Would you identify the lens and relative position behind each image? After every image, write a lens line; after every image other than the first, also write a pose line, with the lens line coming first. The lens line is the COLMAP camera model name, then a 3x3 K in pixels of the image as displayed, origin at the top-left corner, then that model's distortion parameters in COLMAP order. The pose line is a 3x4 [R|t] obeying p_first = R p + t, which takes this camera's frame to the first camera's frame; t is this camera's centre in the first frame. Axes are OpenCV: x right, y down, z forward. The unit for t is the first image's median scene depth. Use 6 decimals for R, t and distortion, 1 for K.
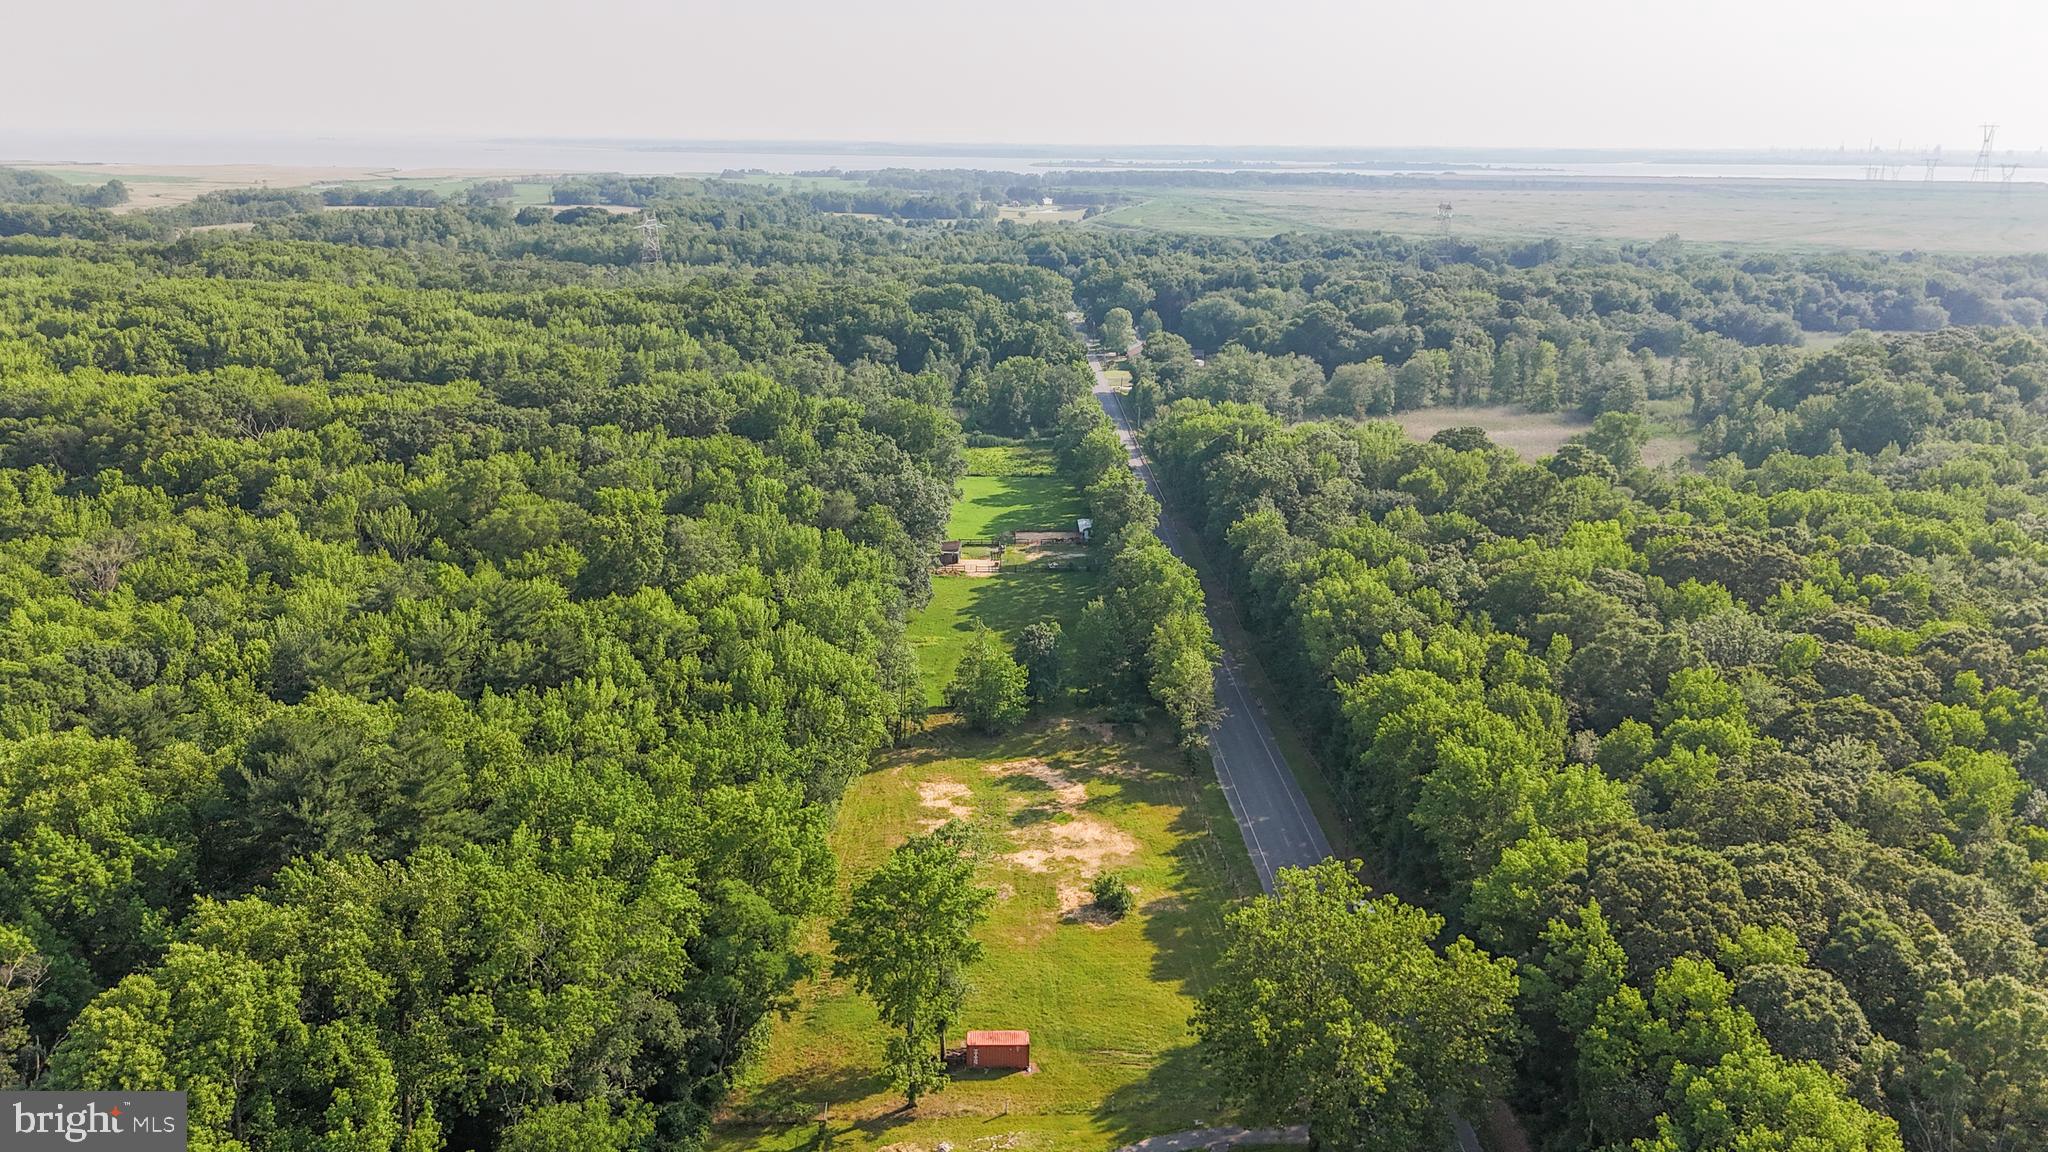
lens RADIAL K [[1460.9, 0, 1035.0], [0, 1460.9, 579.8], [0, 0, 1]] dist [0.054472, -0.002620]
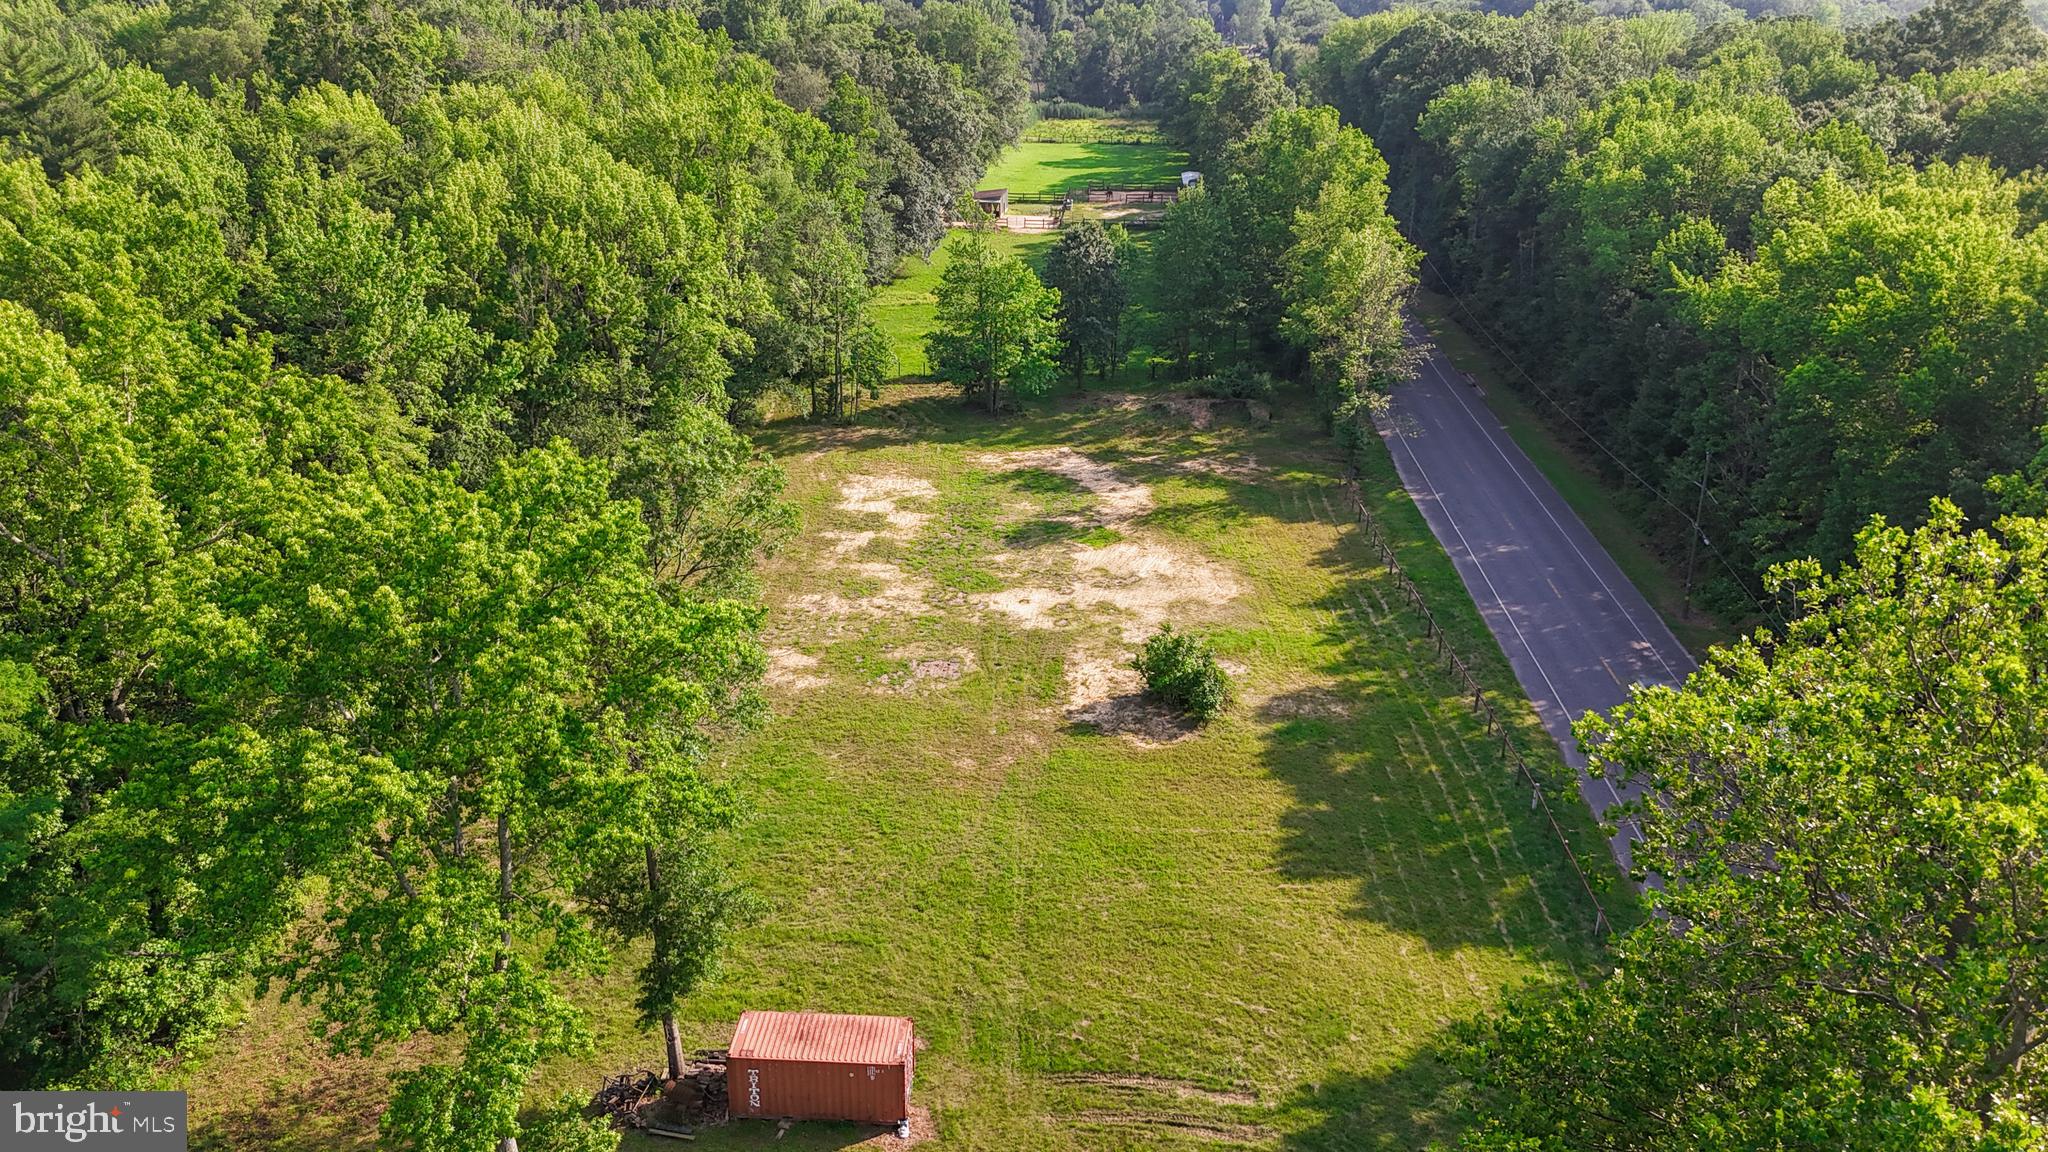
lens RADIAL K [[1460.9, 0, 1020.3], [0, 1460.9, 564.3], [0, 0, 1]] dist [0.054472, -0.002620]
pose [[0.995332, 0.027881, -0.092400, 0.037675], [-0.017545, 0.993682, 0.110850, 0.114085], [0.094907, -0.108711, 0.989532, 0.479324]]
